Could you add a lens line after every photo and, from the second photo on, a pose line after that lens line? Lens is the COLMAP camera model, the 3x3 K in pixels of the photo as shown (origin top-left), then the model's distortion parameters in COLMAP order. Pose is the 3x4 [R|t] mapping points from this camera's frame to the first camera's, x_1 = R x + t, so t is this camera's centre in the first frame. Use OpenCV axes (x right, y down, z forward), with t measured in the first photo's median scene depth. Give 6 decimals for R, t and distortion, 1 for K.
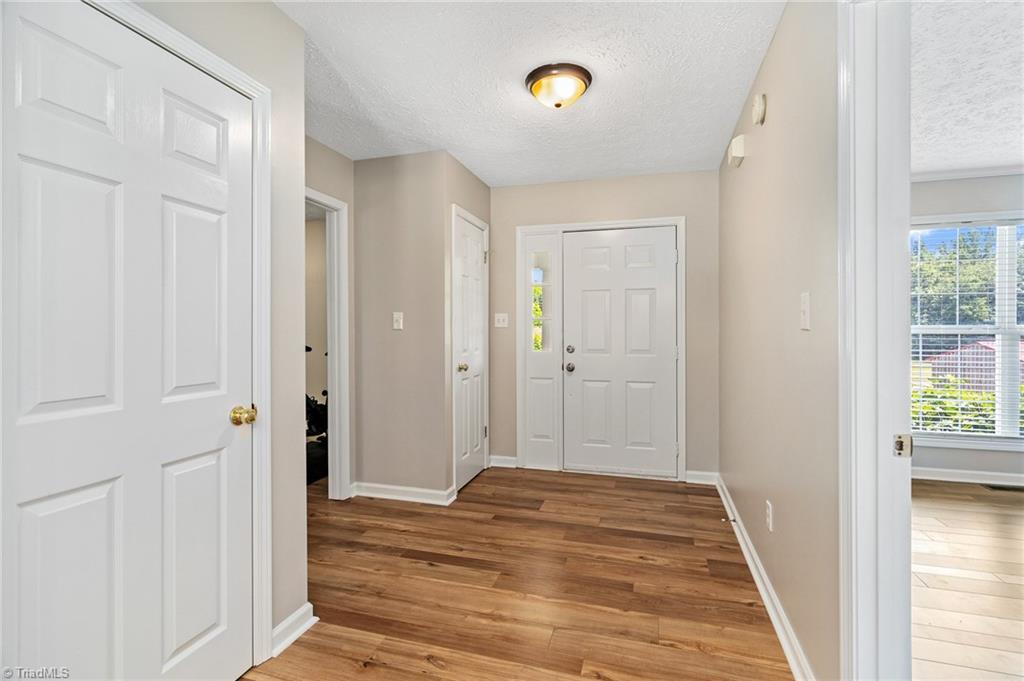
lens RADIAL K [[467.9, 0, 509.7], [0, 467.9, 331.9], [0, 0, 1]] dist [0.000333, -0.000092]
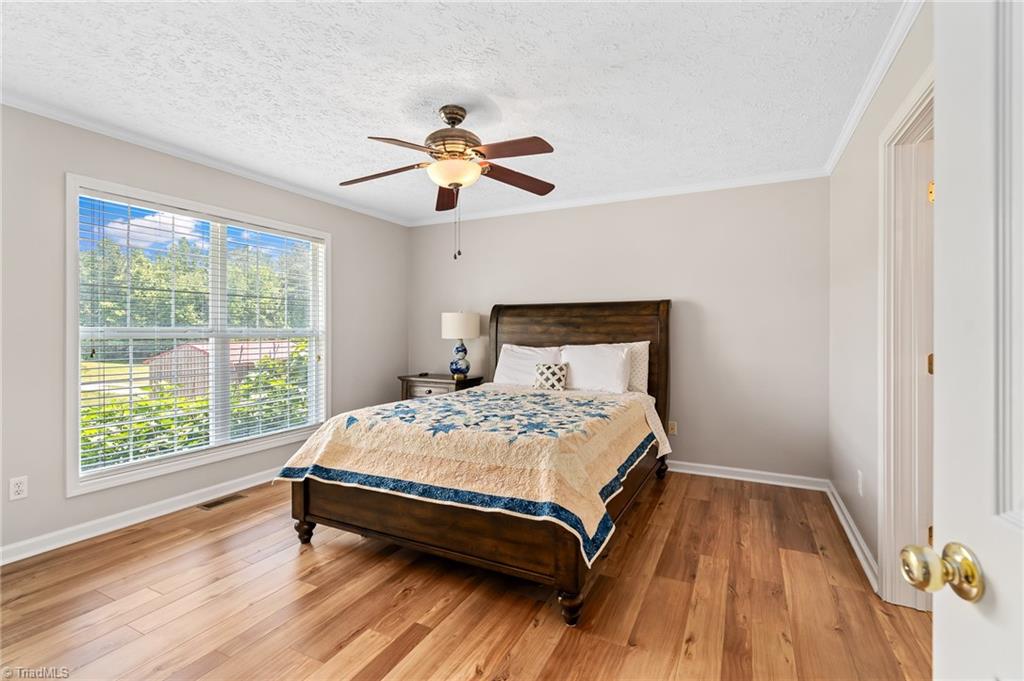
lens RADIAL K [[467.9, 0, 510.3], [0, 467.9, 333.3], [0, 0, 1]] dist [0.000333, -0.000092]
pose [[0.180640, 0.000242, 0.983549, 0.200175], [0.001265, 0.999999, -0.000479, -0.001115], [-0.983548, 0.001331, 0.180640, 0.210726]]
